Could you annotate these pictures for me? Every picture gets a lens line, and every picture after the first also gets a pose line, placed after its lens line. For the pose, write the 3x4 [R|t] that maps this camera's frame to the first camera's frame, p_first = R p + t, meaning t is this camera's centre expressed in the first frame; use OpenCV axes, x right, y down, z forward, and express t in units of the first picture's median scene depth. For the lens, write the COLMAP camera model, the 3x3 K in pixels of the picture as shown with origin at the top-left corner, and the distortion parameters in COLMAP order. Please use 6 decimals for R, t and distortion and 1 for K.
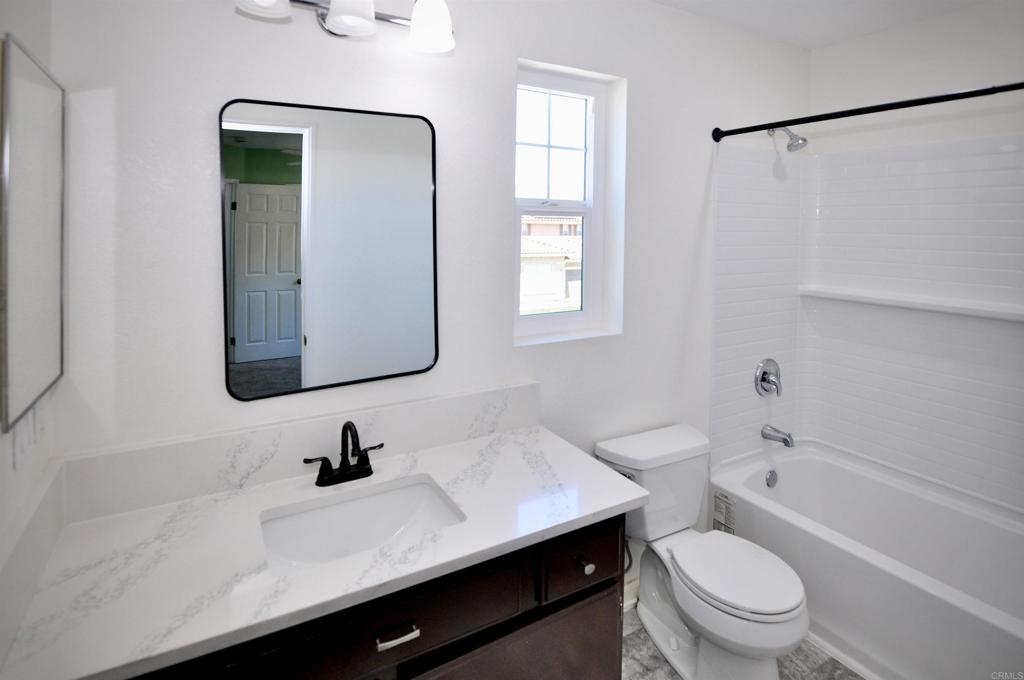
lens RADIAL K [[525.1, 0, 512.0], [0, 525.1, 340.0], [0, 0, 1]] dist [-0.000067, 0.000046]
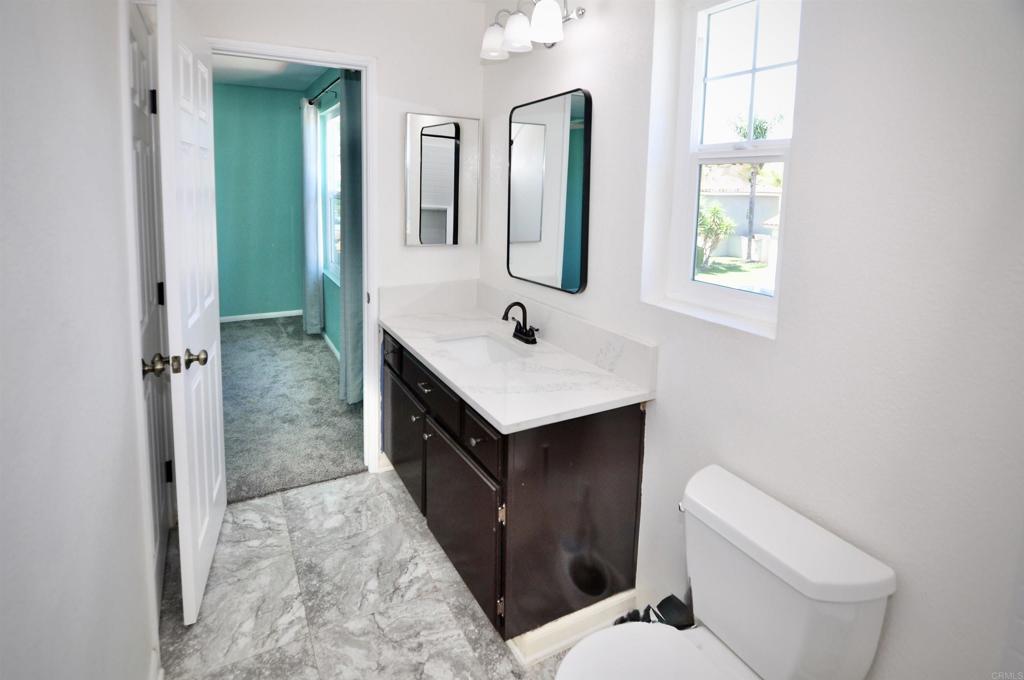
lens RADIAL K [[525.1, 0, 512.0], [0, 525.1, 340.0], [0, 0, 1]] dist [-0.000067, 0.000046]
pose [[-0.025170, 0.284562, -0.958327, 0.979196], [-0.226800, 0.932009, 0.282703, -0.142285], [0.973616, 0.224465, 0.041080, 0.742281]]
